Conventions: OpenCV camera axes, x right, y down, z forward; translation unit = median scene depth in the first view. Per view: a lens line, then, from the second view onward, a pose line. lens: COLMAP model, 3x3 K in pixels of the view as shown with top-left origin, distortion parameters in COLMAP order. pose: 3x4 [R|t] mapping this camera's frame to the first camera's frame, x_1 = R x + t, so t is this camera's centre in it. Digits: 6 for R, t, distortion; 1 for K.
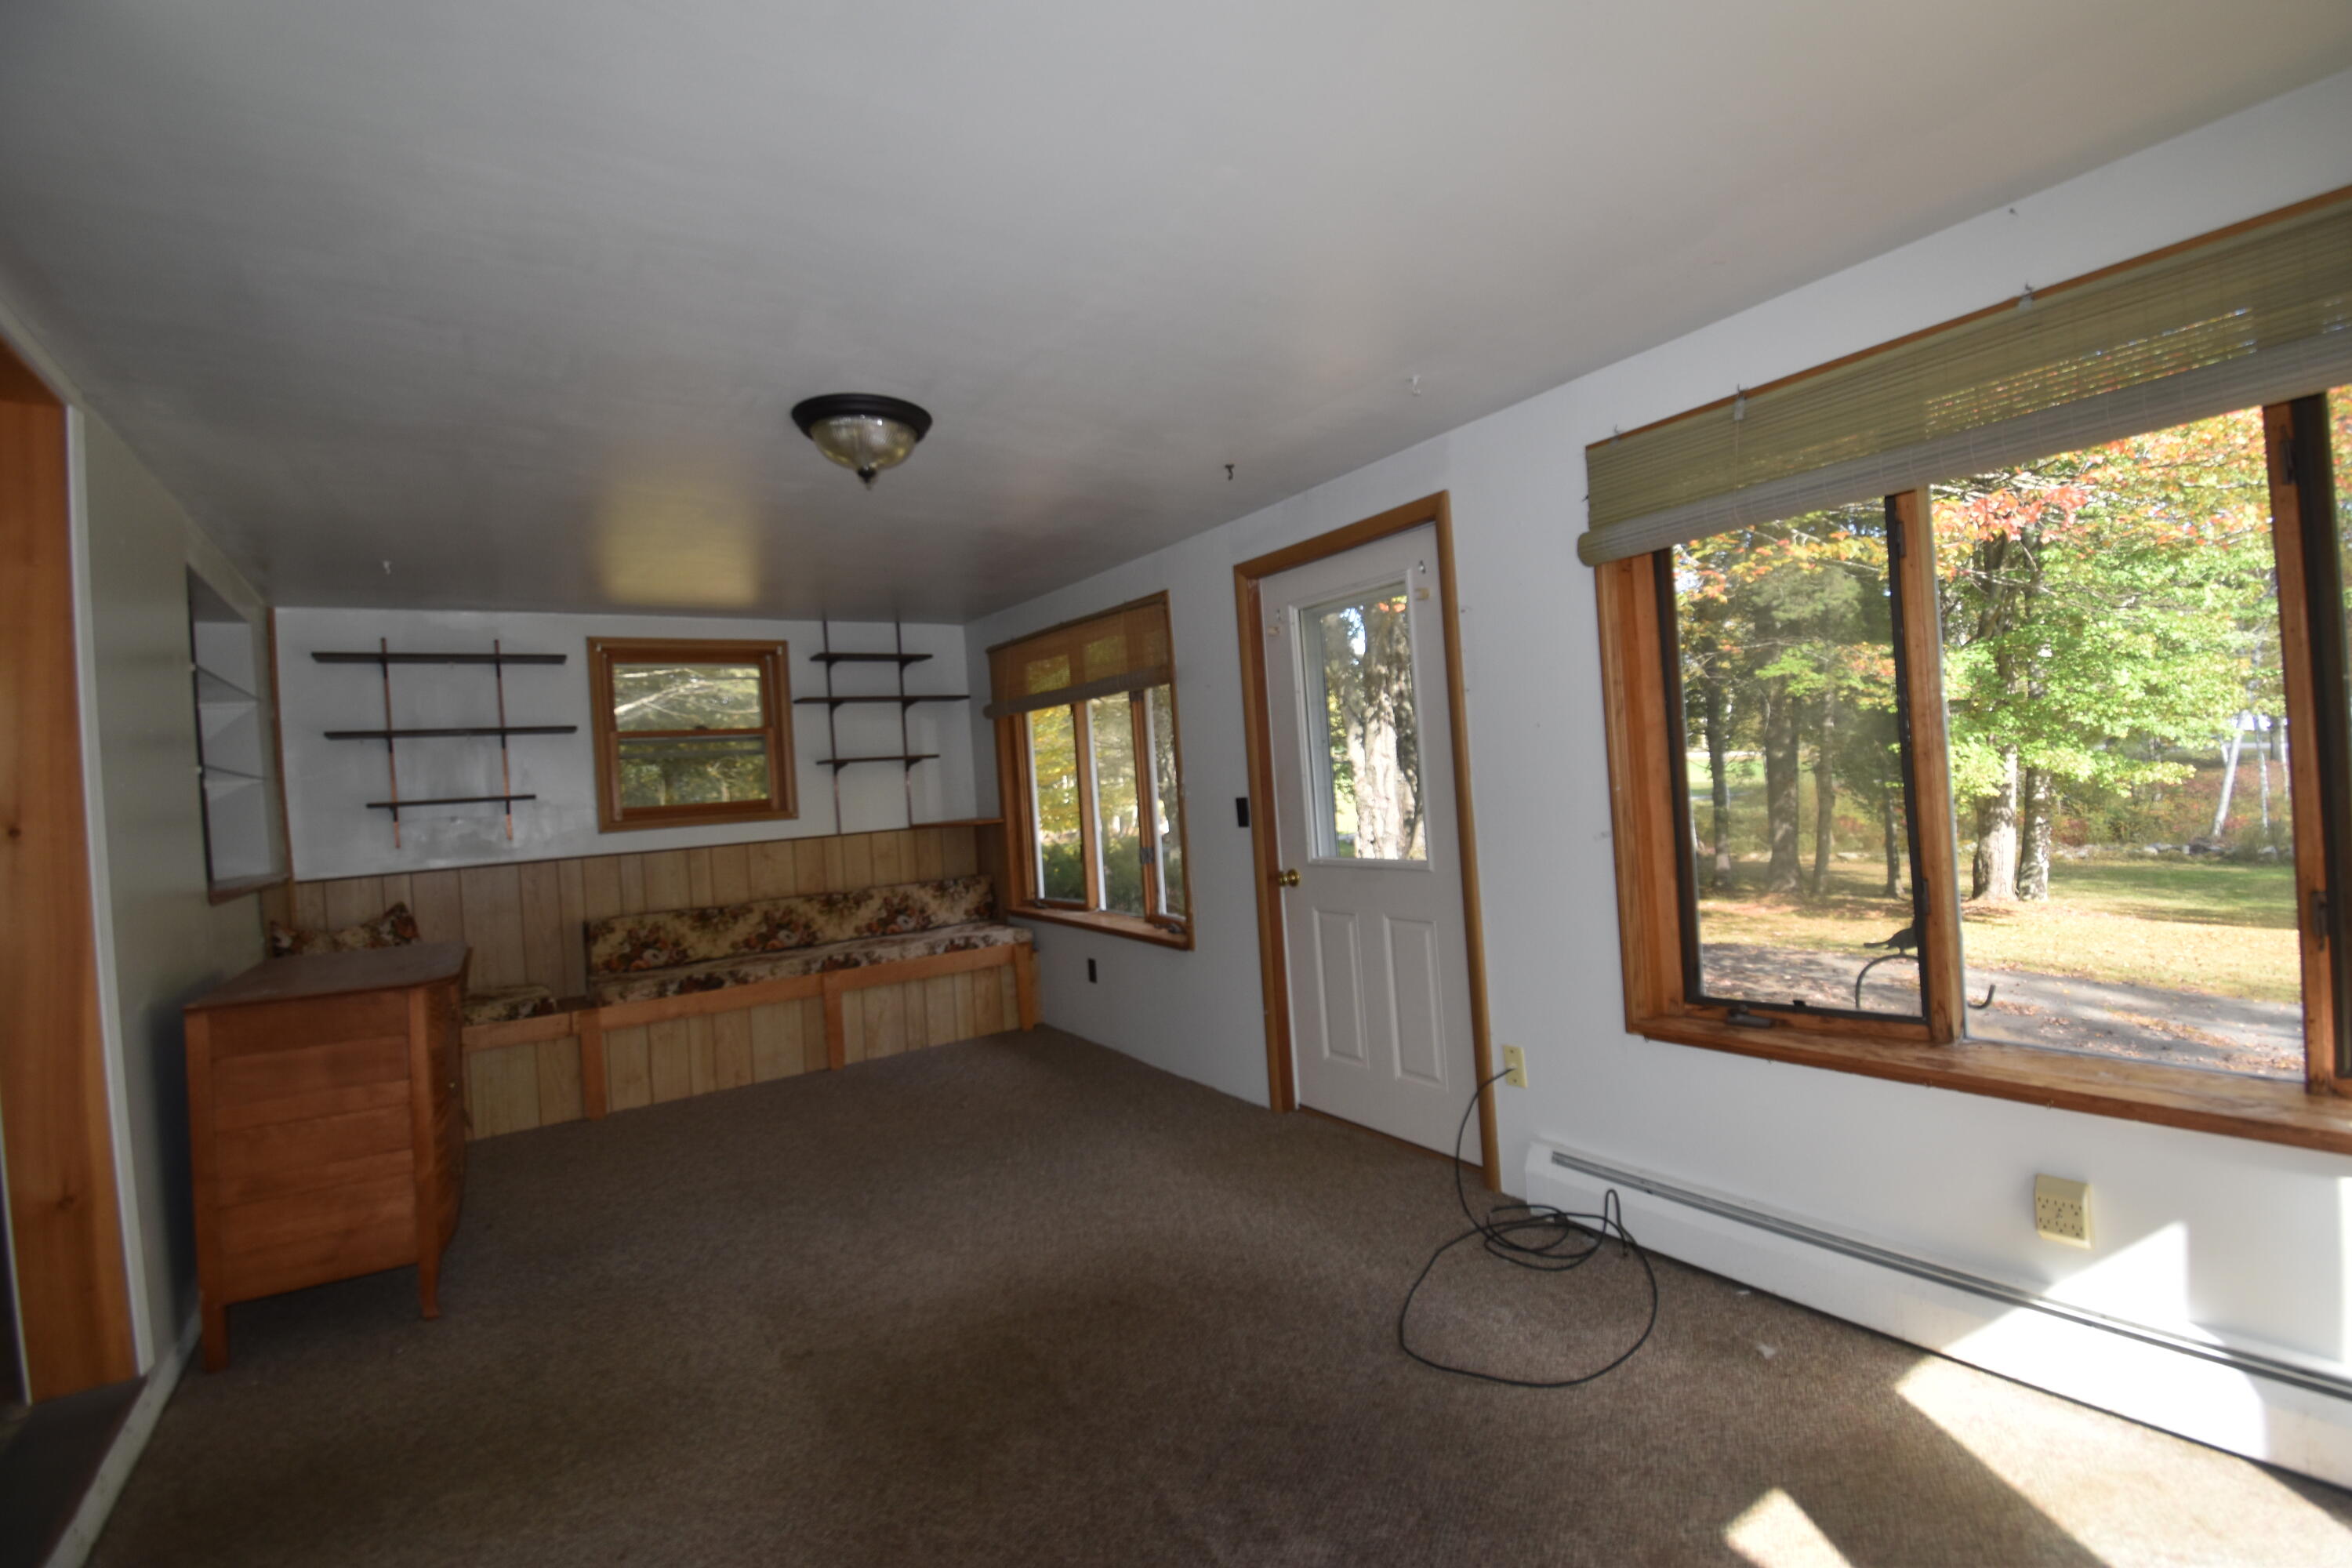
lens RADIAL K [[1002.9, 0, 1176.0], [0, 1002.9, 784.0], [0, 0, 1]] dist [0.000715, -0.016412]
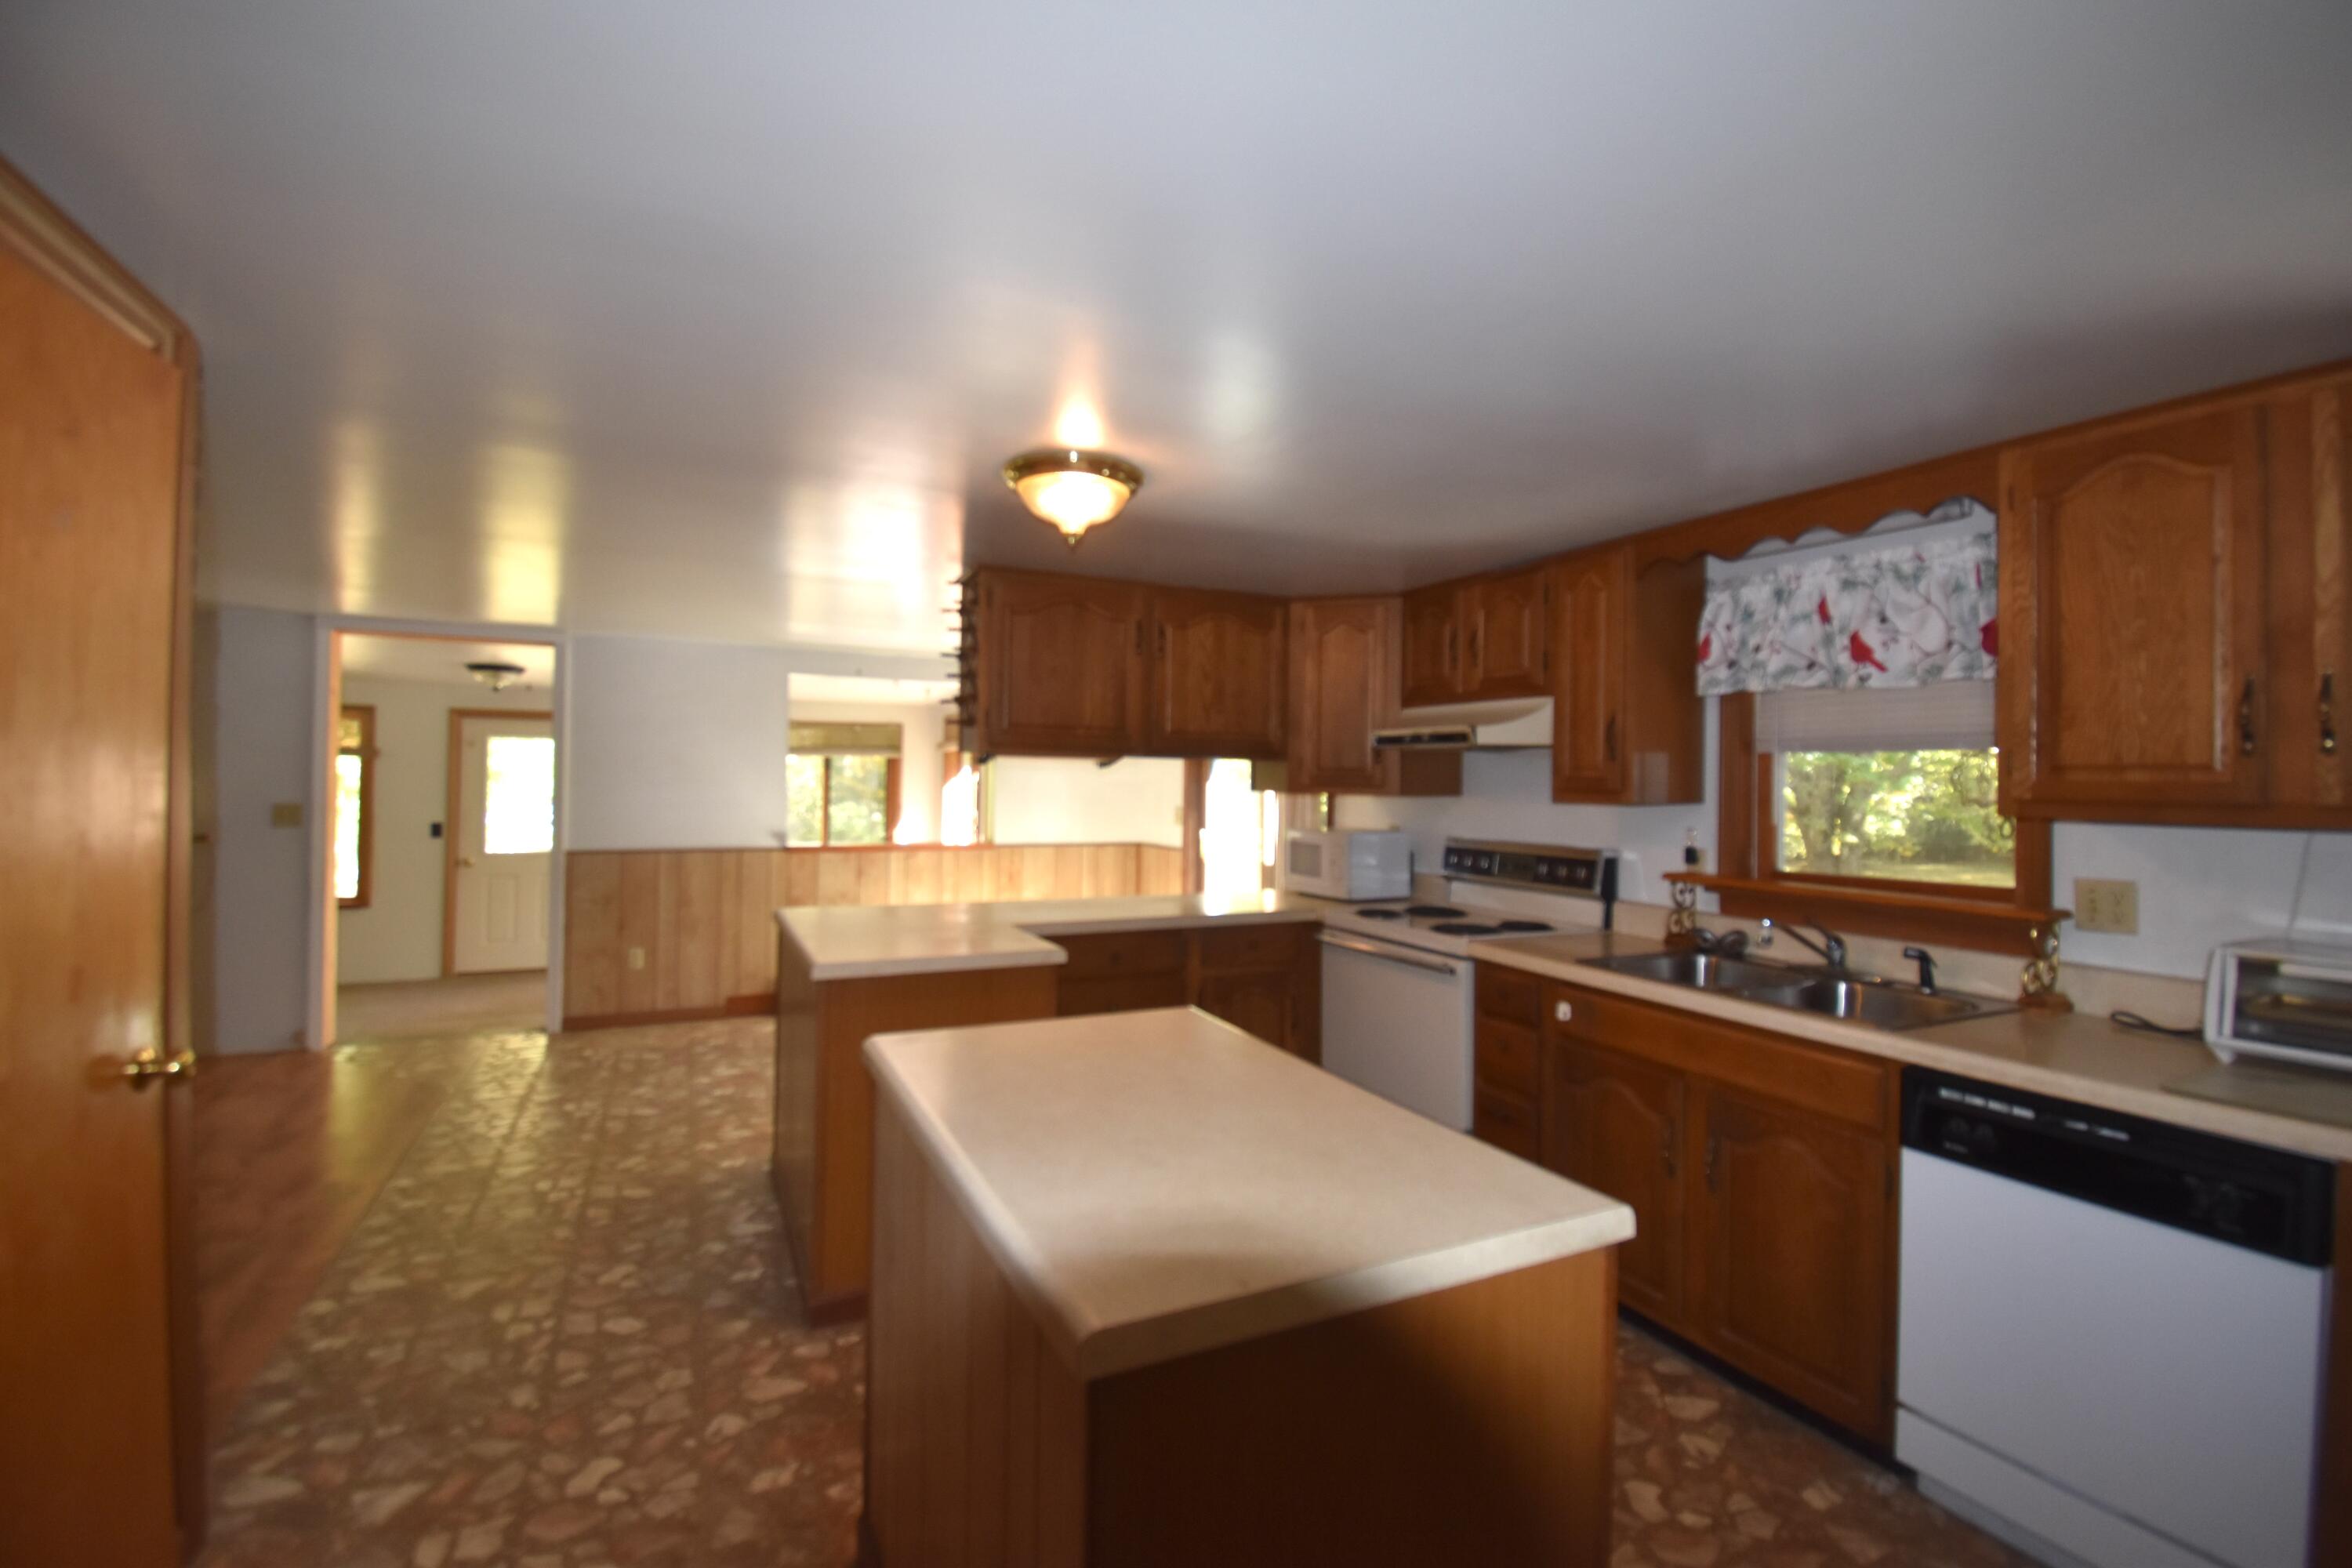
lens RADIAL K [[1036.1, 0, 1176.0], [0, 1036.1, 784.0], [0, 0, 1]] dist [-0.000786, -0.018911]
pose [[0.172240, 0.077422, 0.982008, -1.736999], [-0.019181, 0.996981, -0.075238, 0.064024], [-0.984868, -0.005877, 0.173205, -0.817381]]
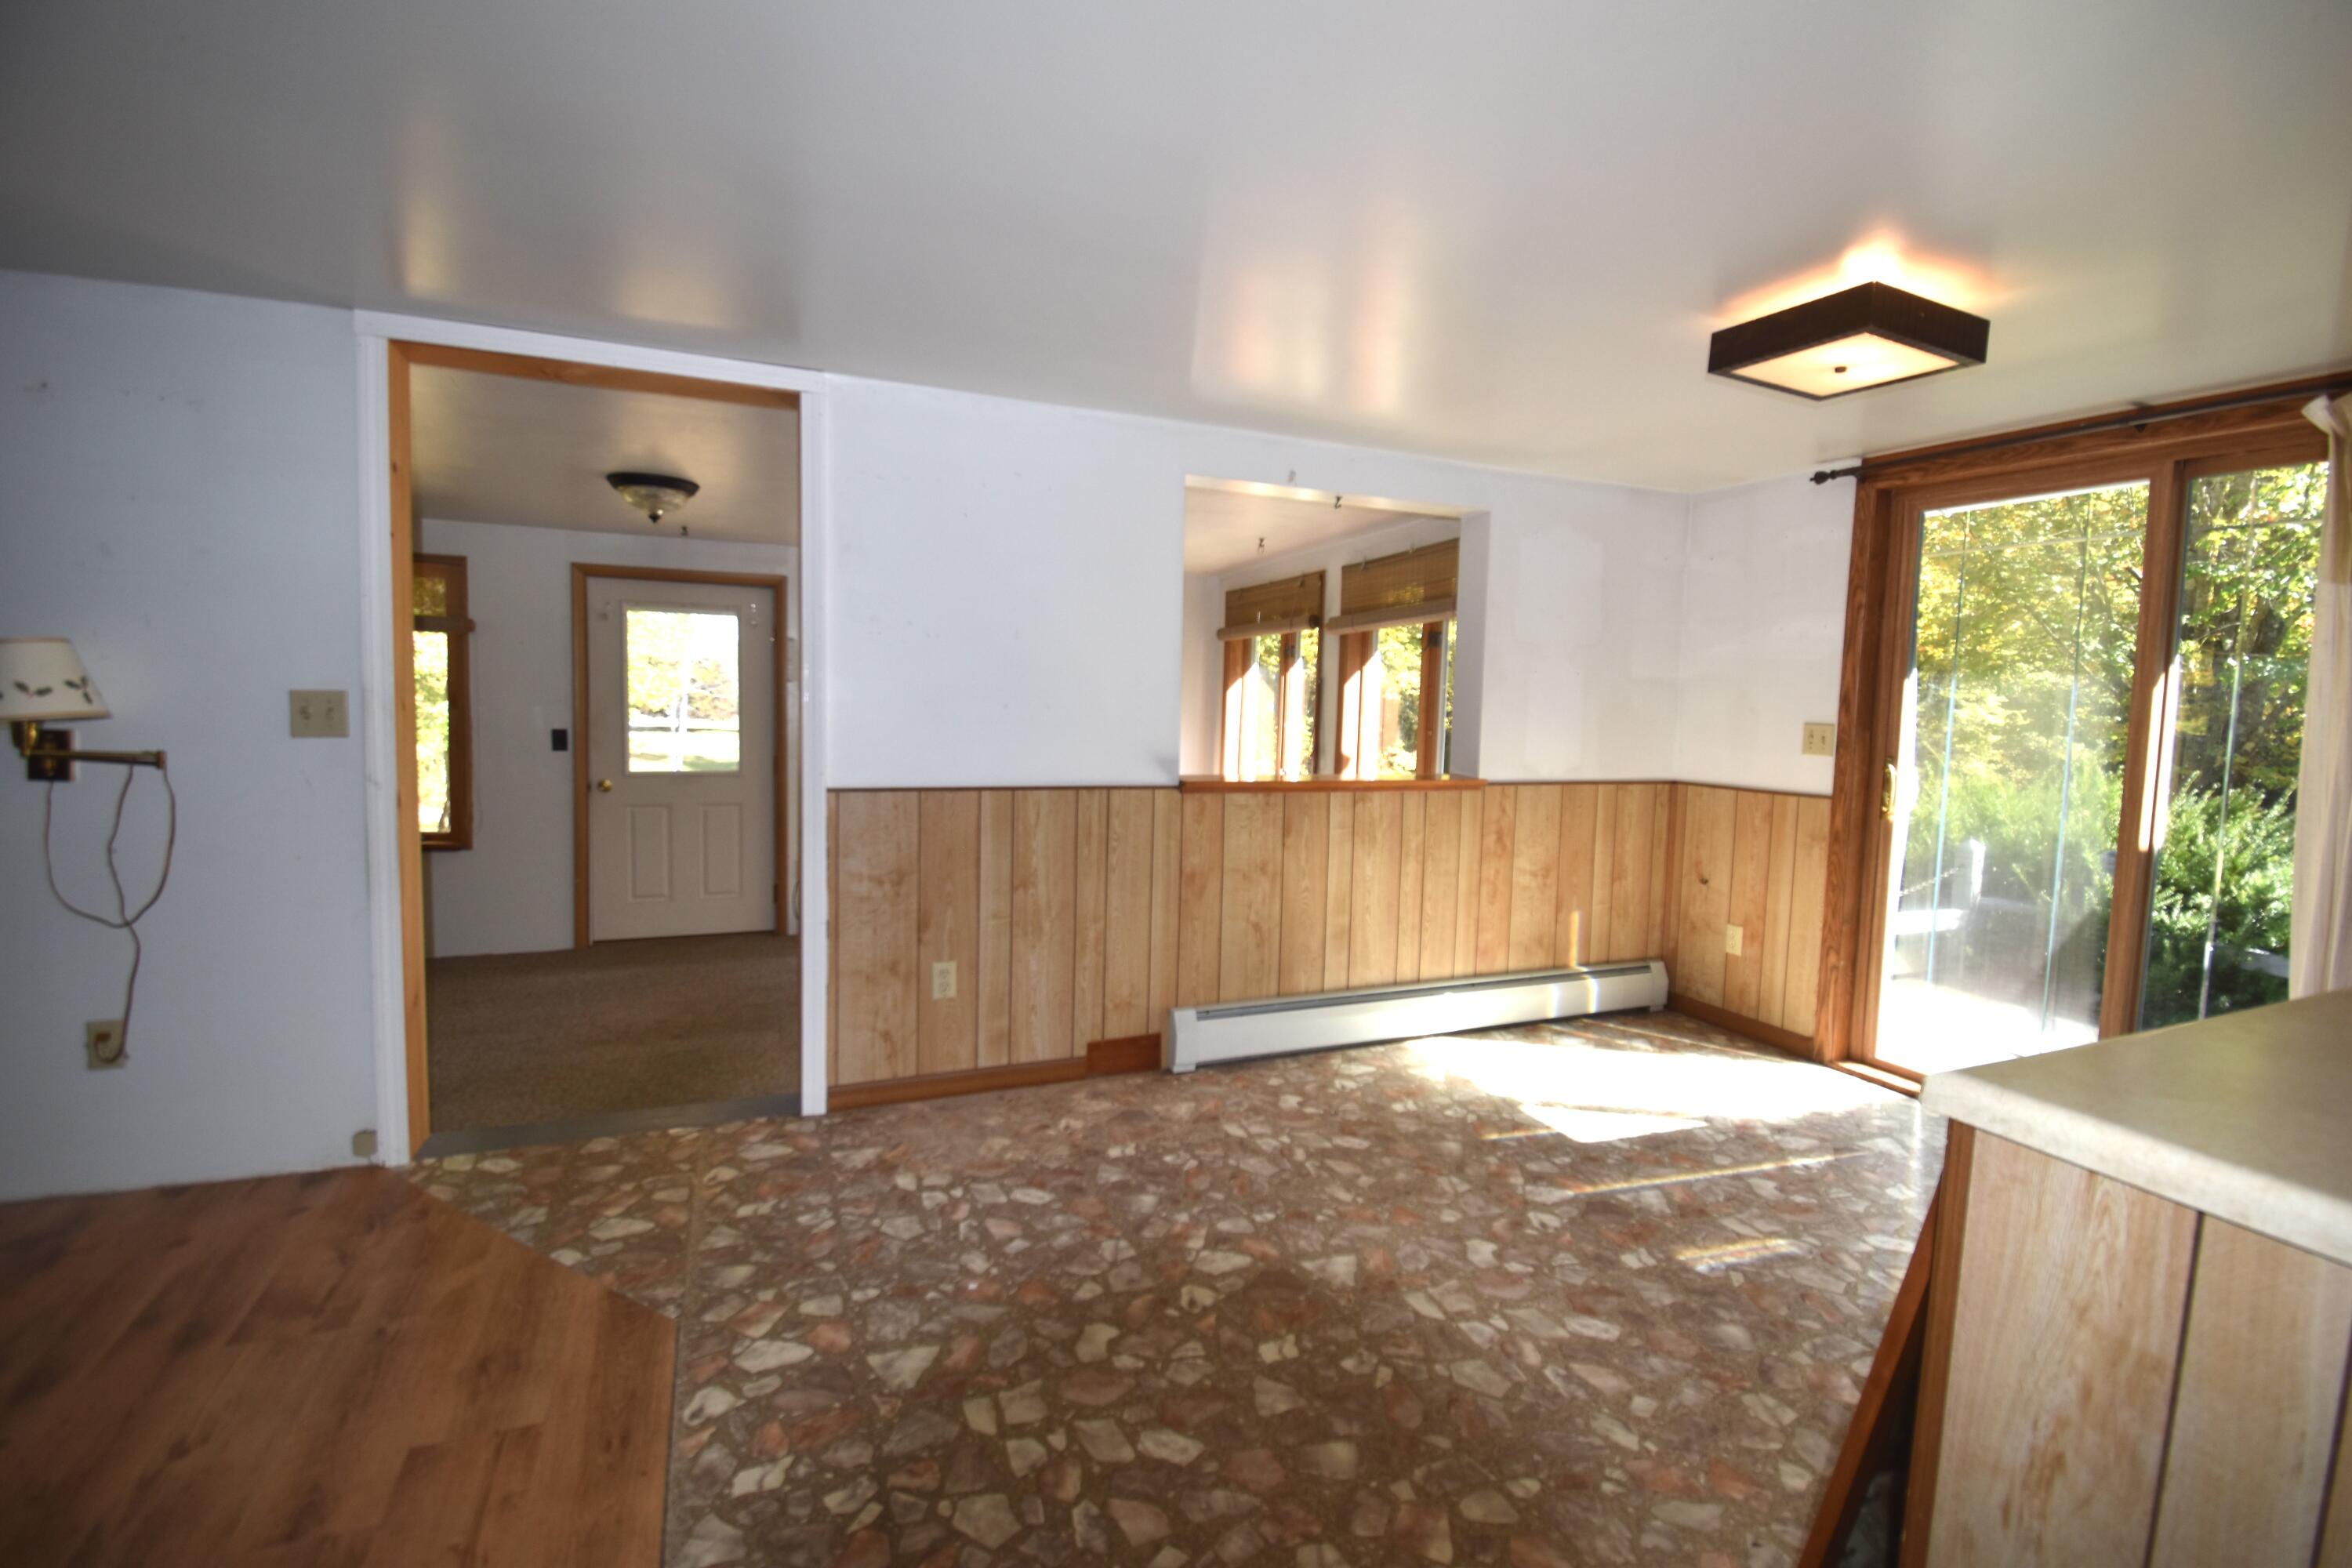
lens RADIAL K [[1002.9, 0, 1176.0], [0, 1002.9, 784.0], [0, 0, 1]] dist [0.000715, -0.016412]
pose [[0.212477, -0.002087, 0.977164, -1.129167], [-0.037907, 0.999227, 0.010377, 0.043346], [-0.976431, -0.039246, 0.212234, -0.128722]]
